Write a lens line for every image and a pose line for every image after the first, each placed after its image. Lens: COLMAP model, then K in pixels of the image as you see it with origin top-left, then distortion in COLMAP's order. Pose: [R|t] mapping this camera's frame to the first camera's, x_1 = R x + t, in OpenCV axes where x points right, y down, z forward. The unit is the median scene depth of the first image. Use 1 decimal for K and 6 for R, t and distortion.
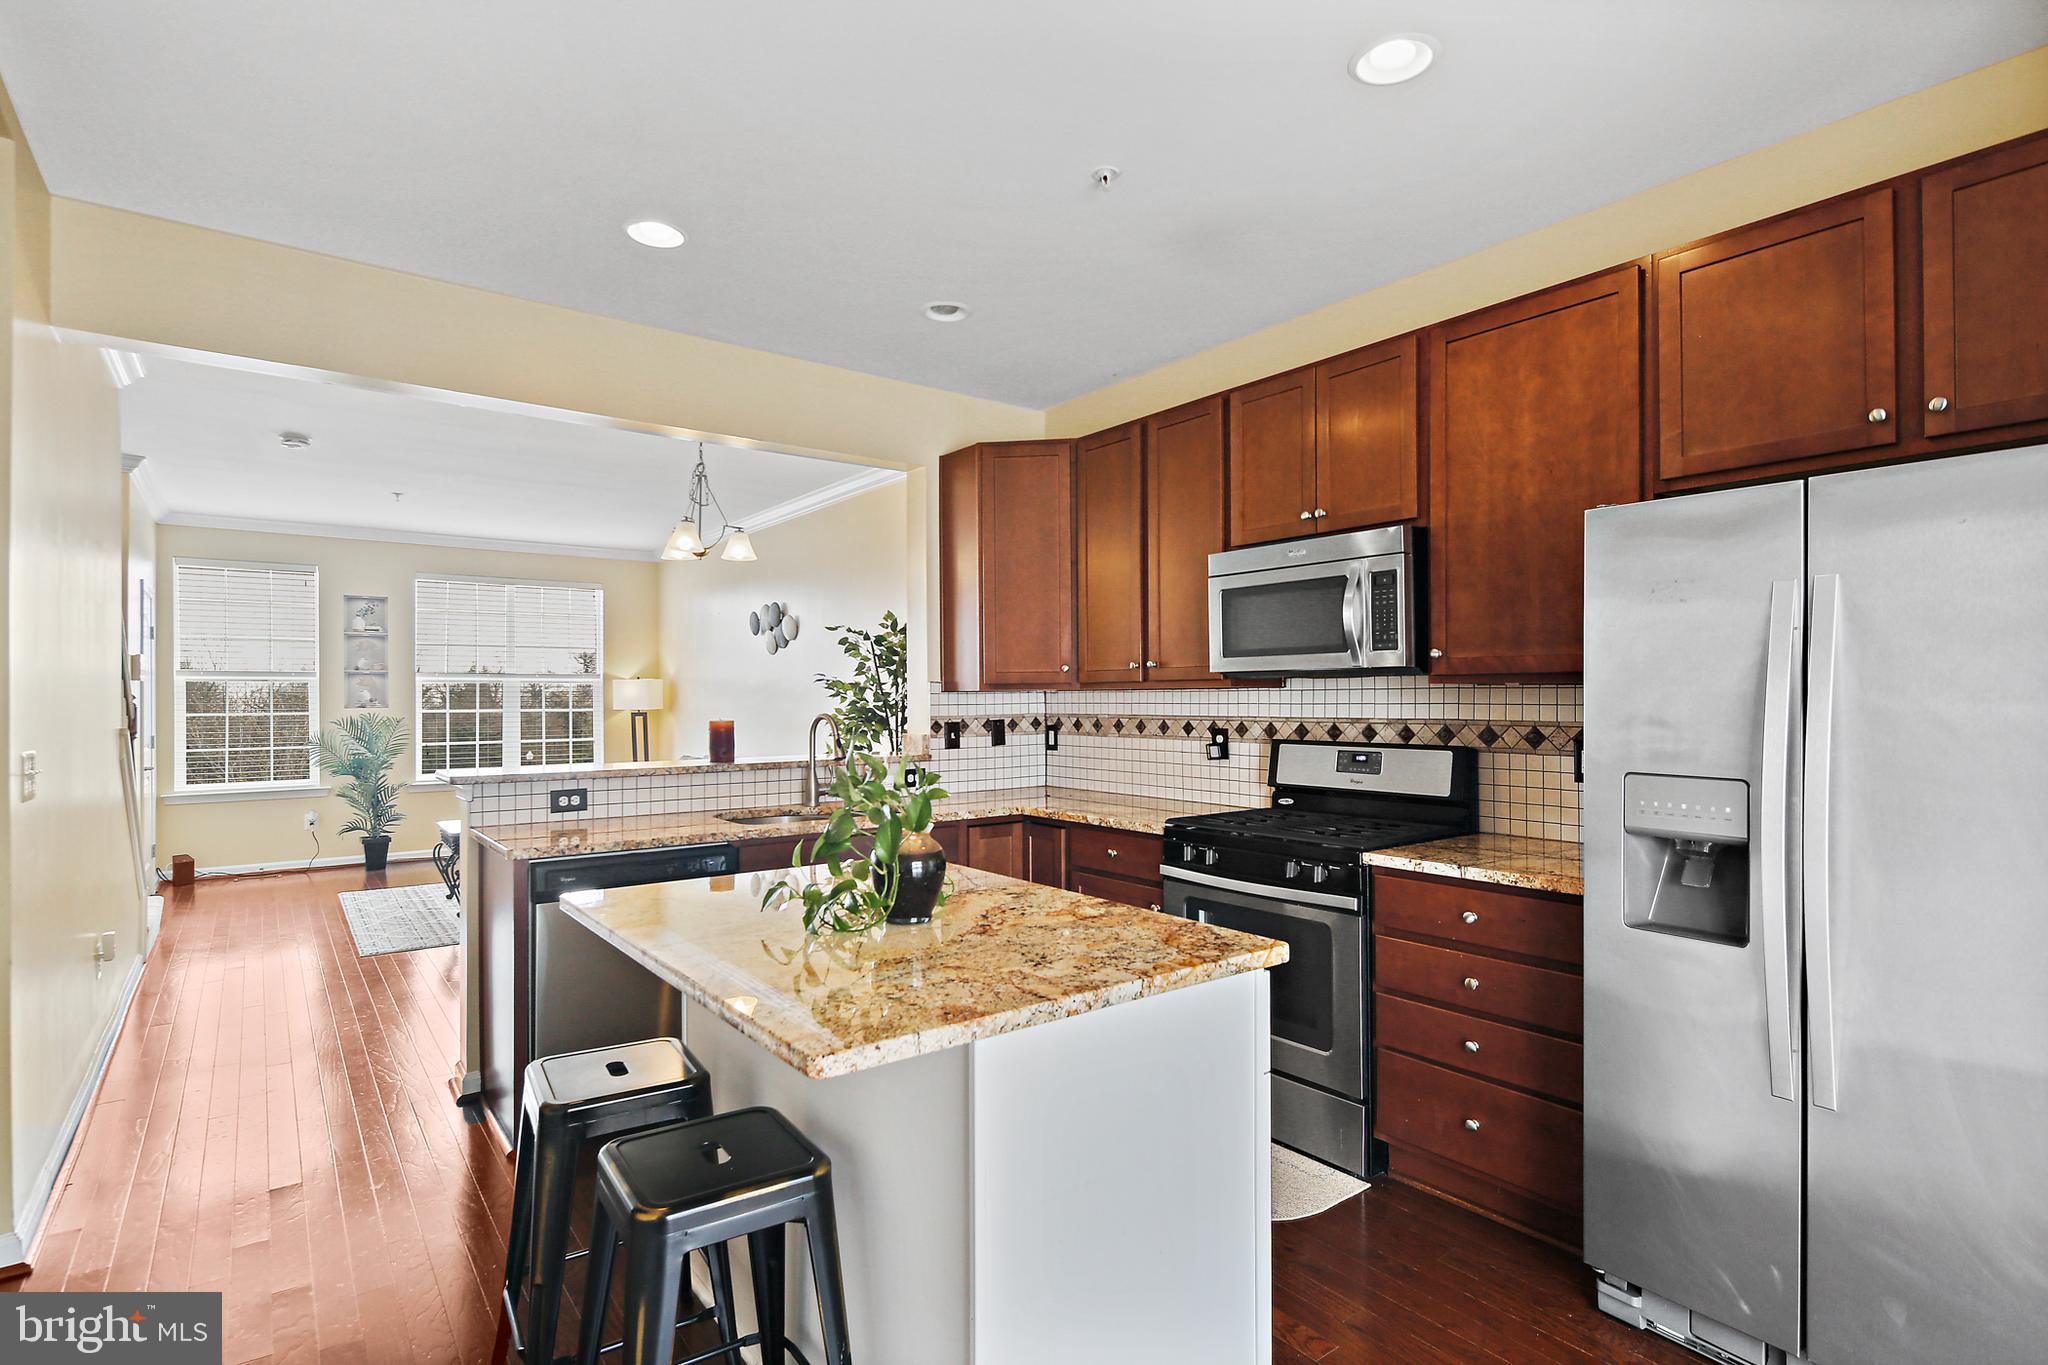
lens RADIAL K [[1006.8, 0, 1026.3], [0, 1006.8, 699.9], [0, 0, 1]] dist [0.003143, -0.000215]
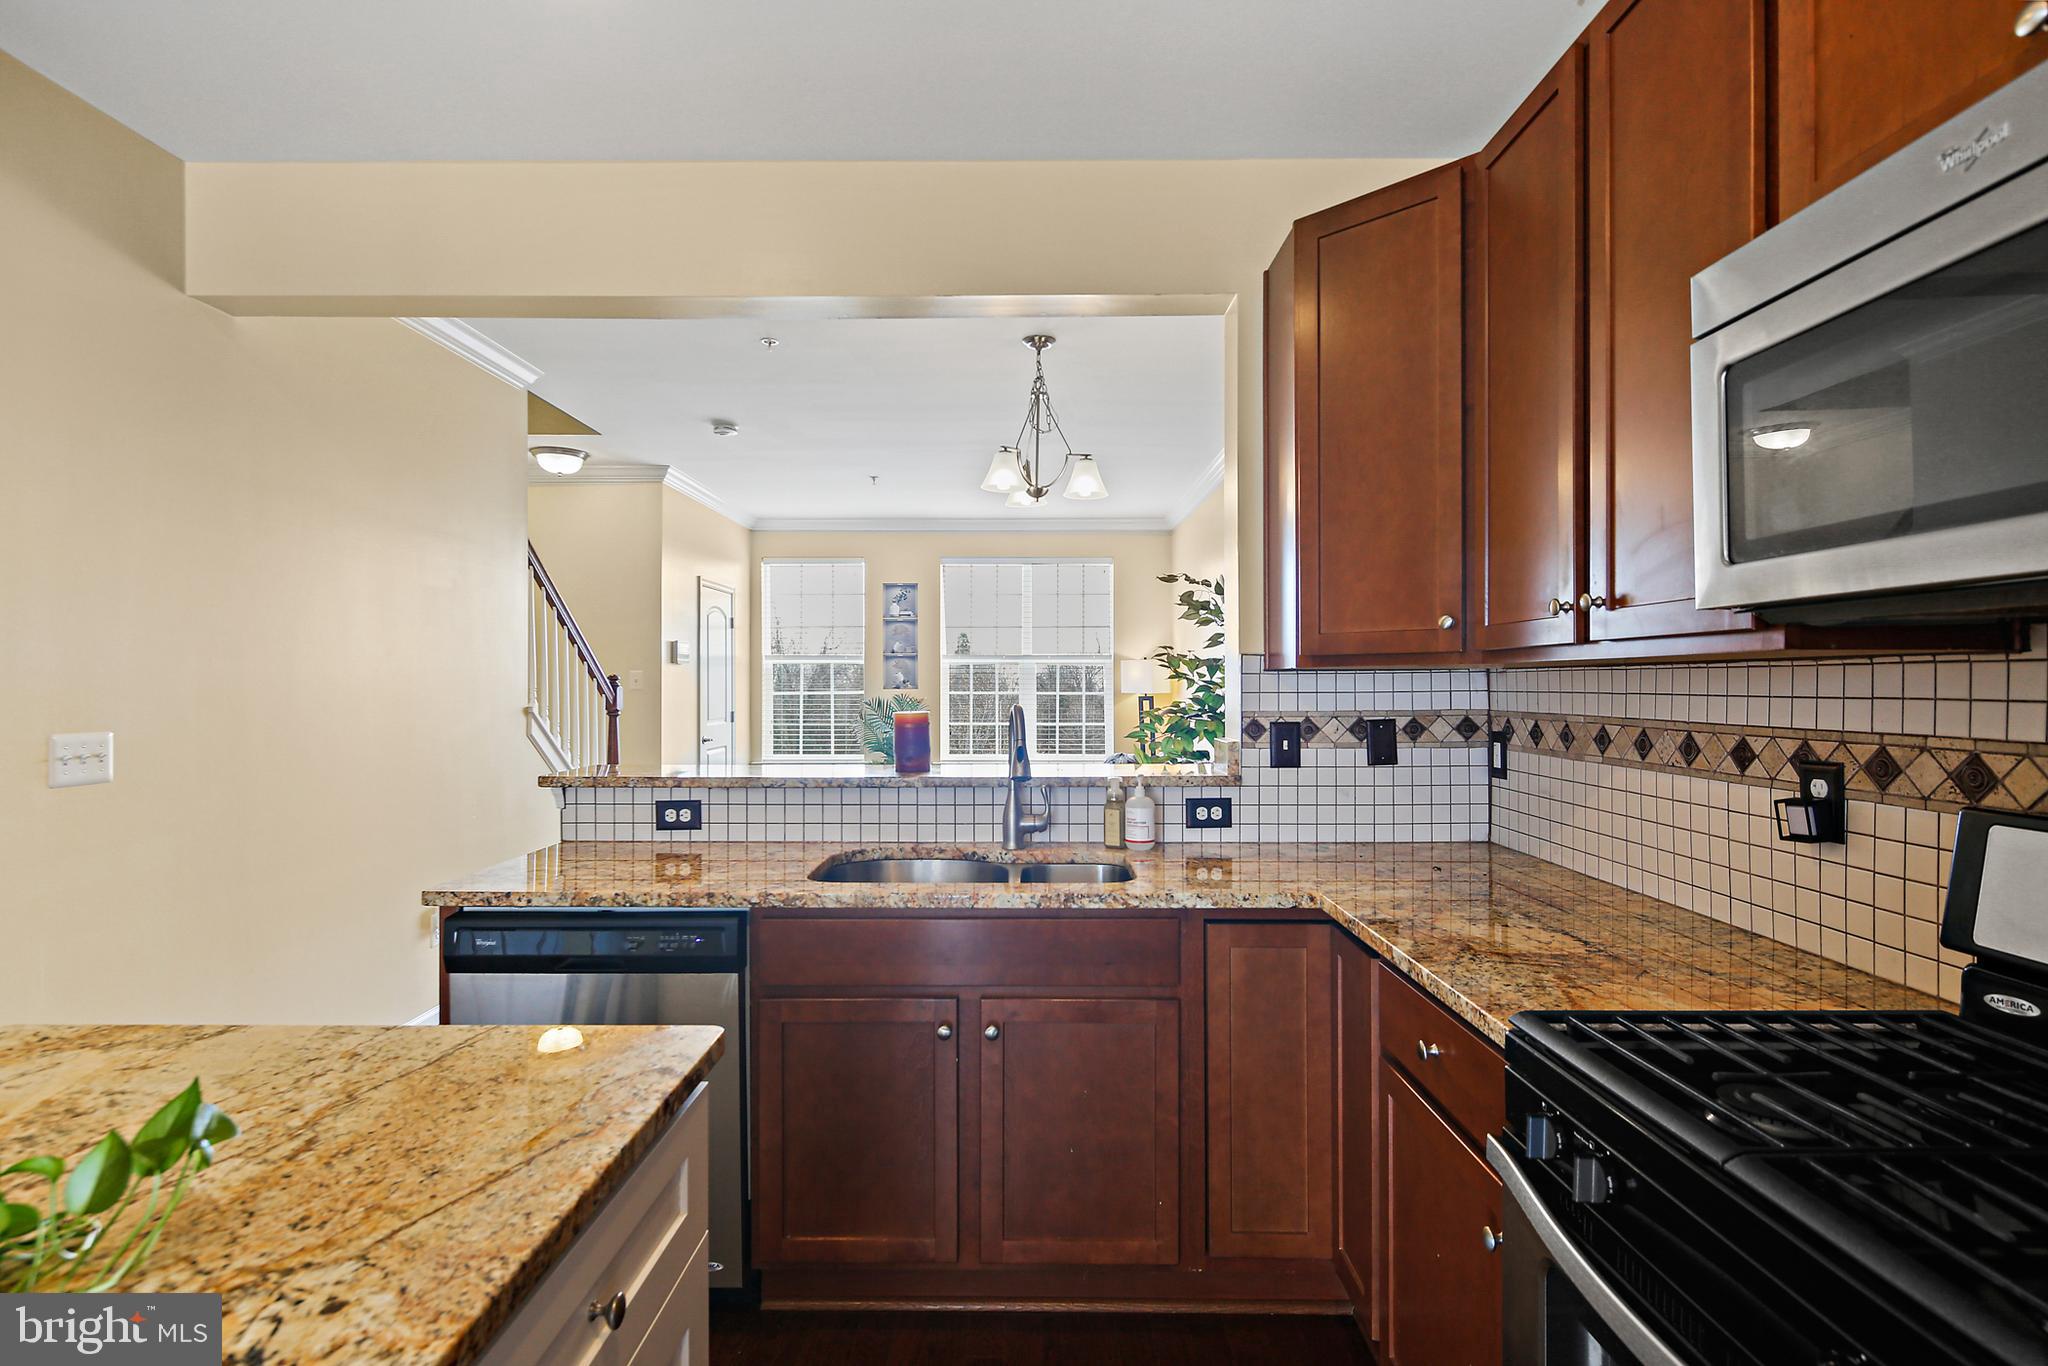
lens RADIAL K [[1001.4, 0, 1024.9], [0, 1001.4, 684.9], [0, 0, 1]] dist [0.001089, -0.001530]
pose [[0.791487, 0.005877, -0.611158, 0.185878], [-0.004827, 0.999983, 0.003364, -0.000957], [0.611167, 0.000287, 0.791501, 0.508003]]
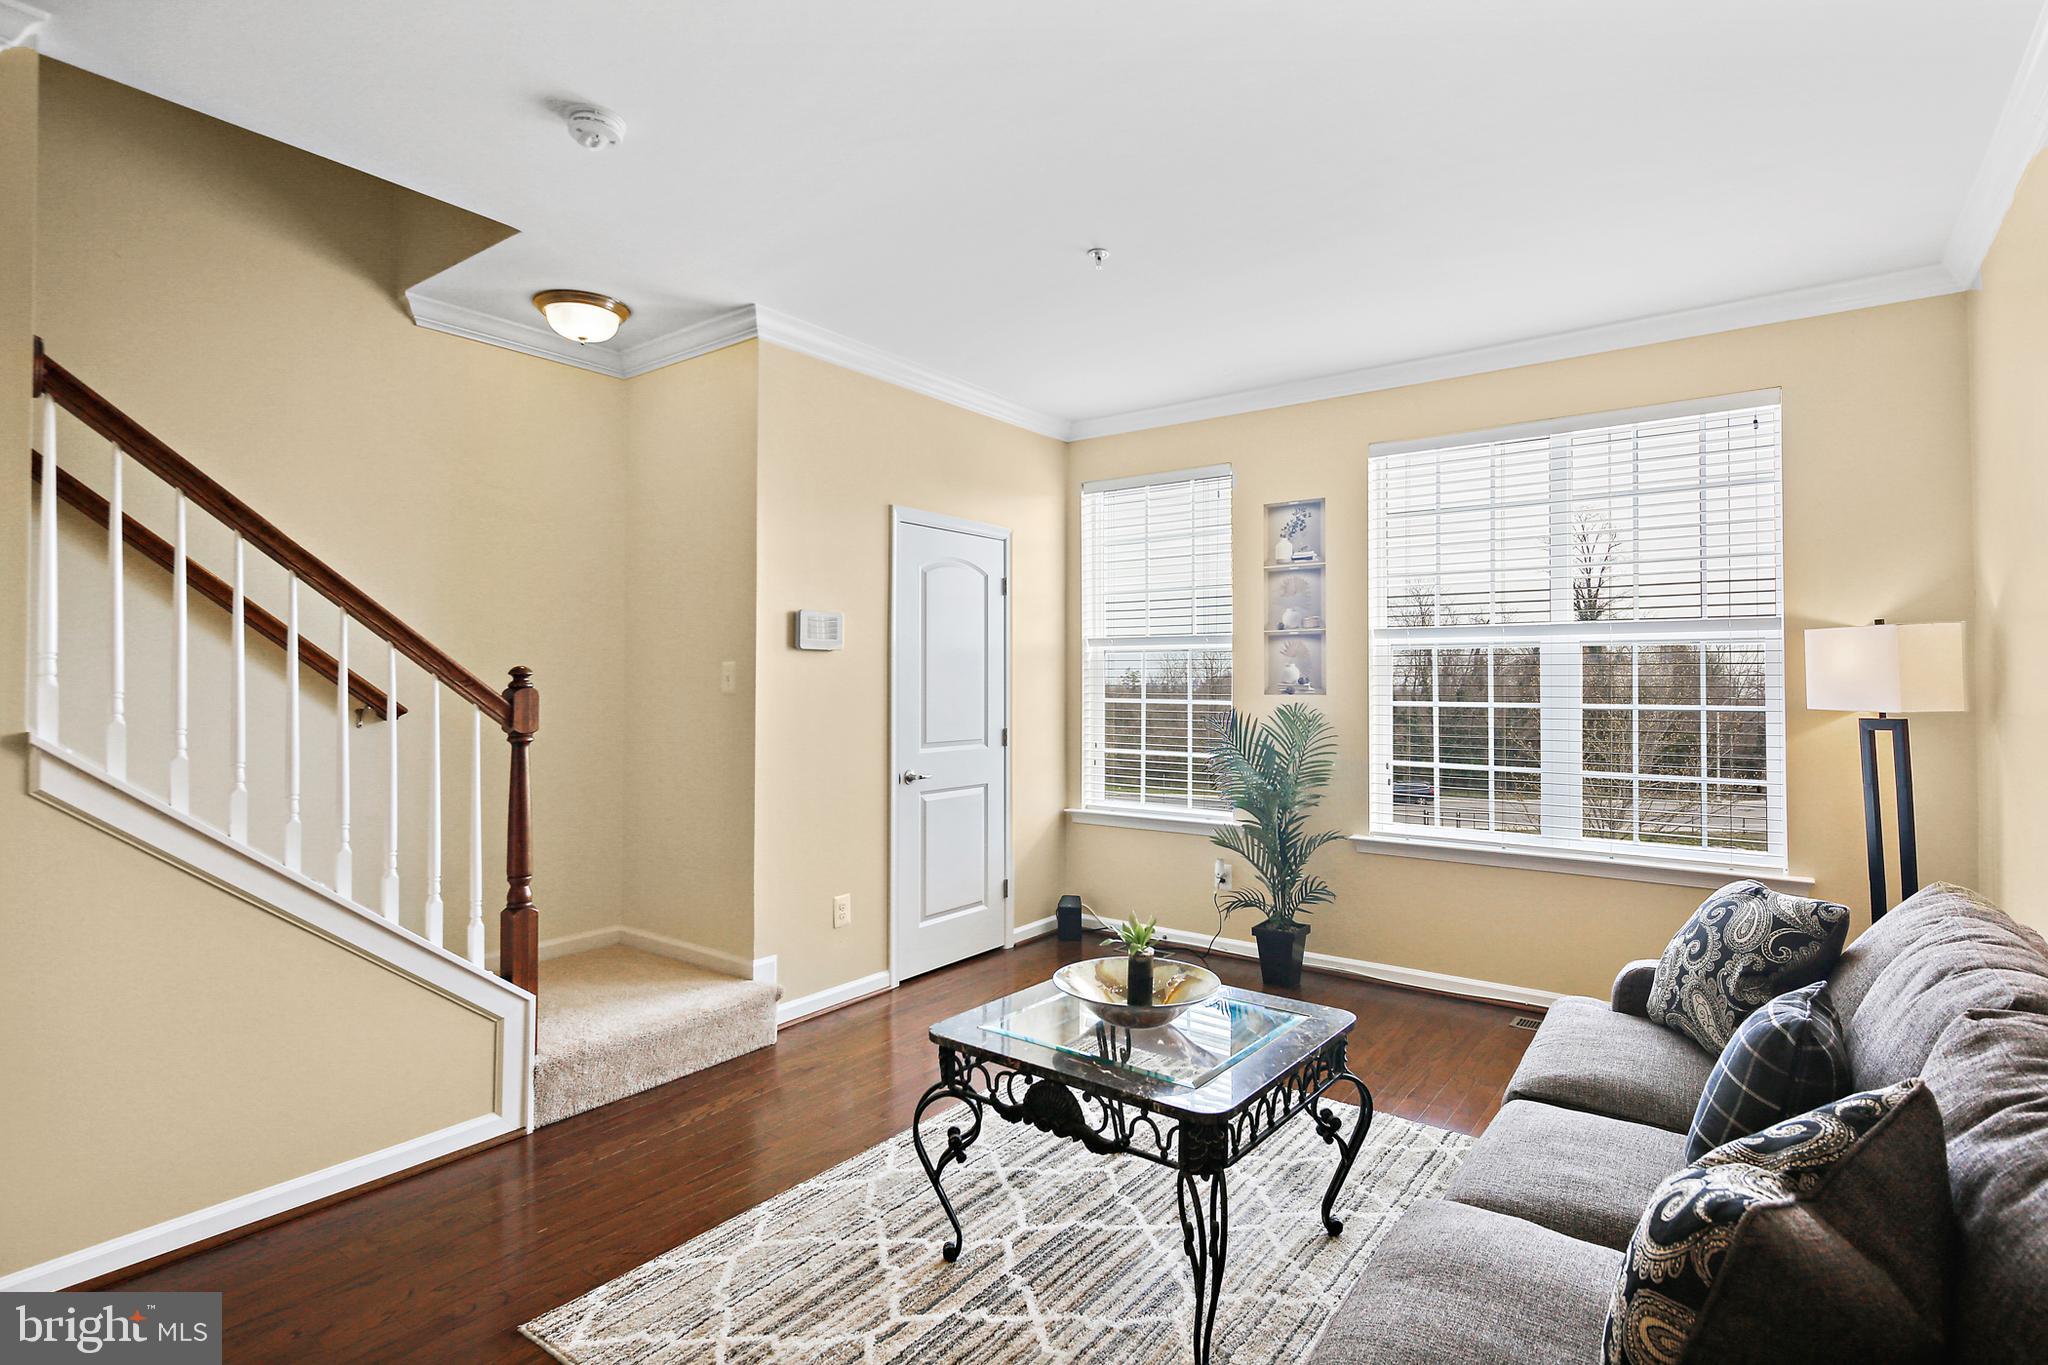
lens RADIAL K [[1010.9, 0, 1026.5], [0, 1010.9, 672.7], [0, 0, 1]] dist [0.004210, -0.000509]
pose [[0.271238, -0.005276, -0.962498, -0.288029], [-0.004259, 0.999969, -0.006681, -0.000448], [0.962503, 0.005912, 0.271207, 1.424512]]
